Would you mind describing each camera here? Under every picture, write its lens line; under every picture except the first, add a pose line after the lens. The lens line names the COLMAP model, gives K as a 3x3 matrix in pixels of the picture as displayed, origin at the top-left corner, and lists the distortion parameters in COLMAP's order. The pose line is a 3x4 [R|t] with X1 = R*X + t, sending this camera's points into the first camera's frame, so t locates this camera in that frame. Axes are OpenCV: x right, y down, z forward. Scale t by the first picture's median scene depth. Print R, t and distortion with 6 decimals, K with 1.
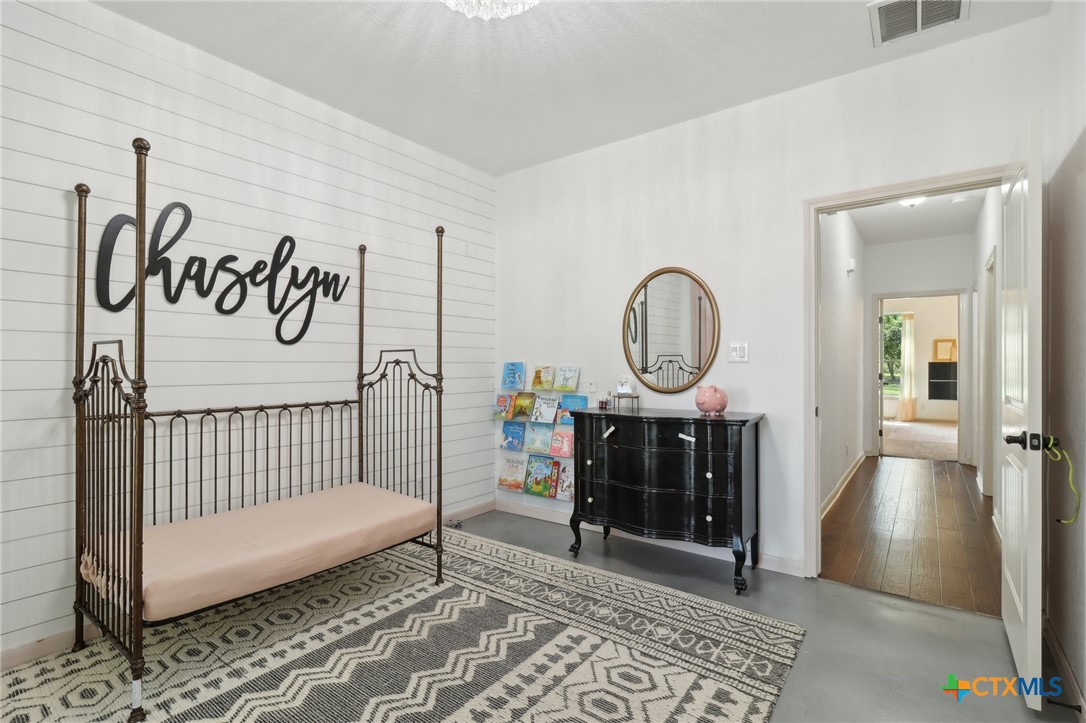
lens RADIAL K [[510.8, 0, 544.7], [0, 510.8, 366.5], [0, 0, 1]] dist [-0.020710, -0.000061]
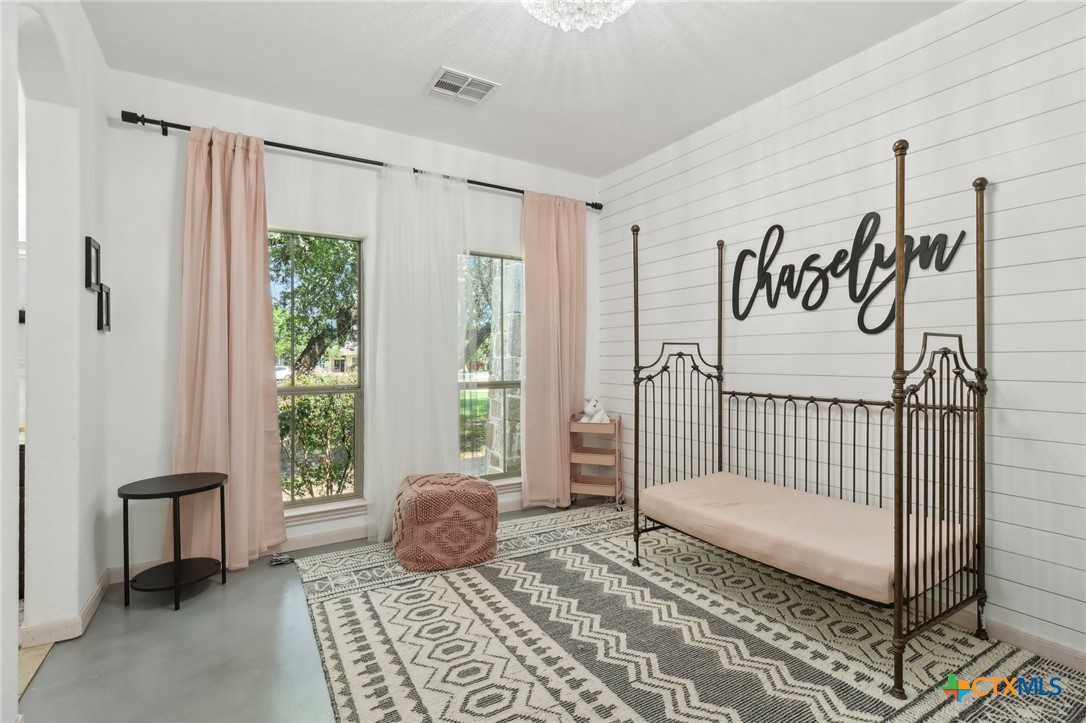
lens RADIAL K [[513.3, 0, 546.0], [0, 513.3, 356.8], [0, 0, 1]] dist [0.000930, -0.000237]
pose [[-0.374362, -0.002359, -0.927280, 0.610462], [-0.001233, 0.999997, -0.002046, -0.000767], [0.927282, 0.000378, -0.374363, 0.903223]]
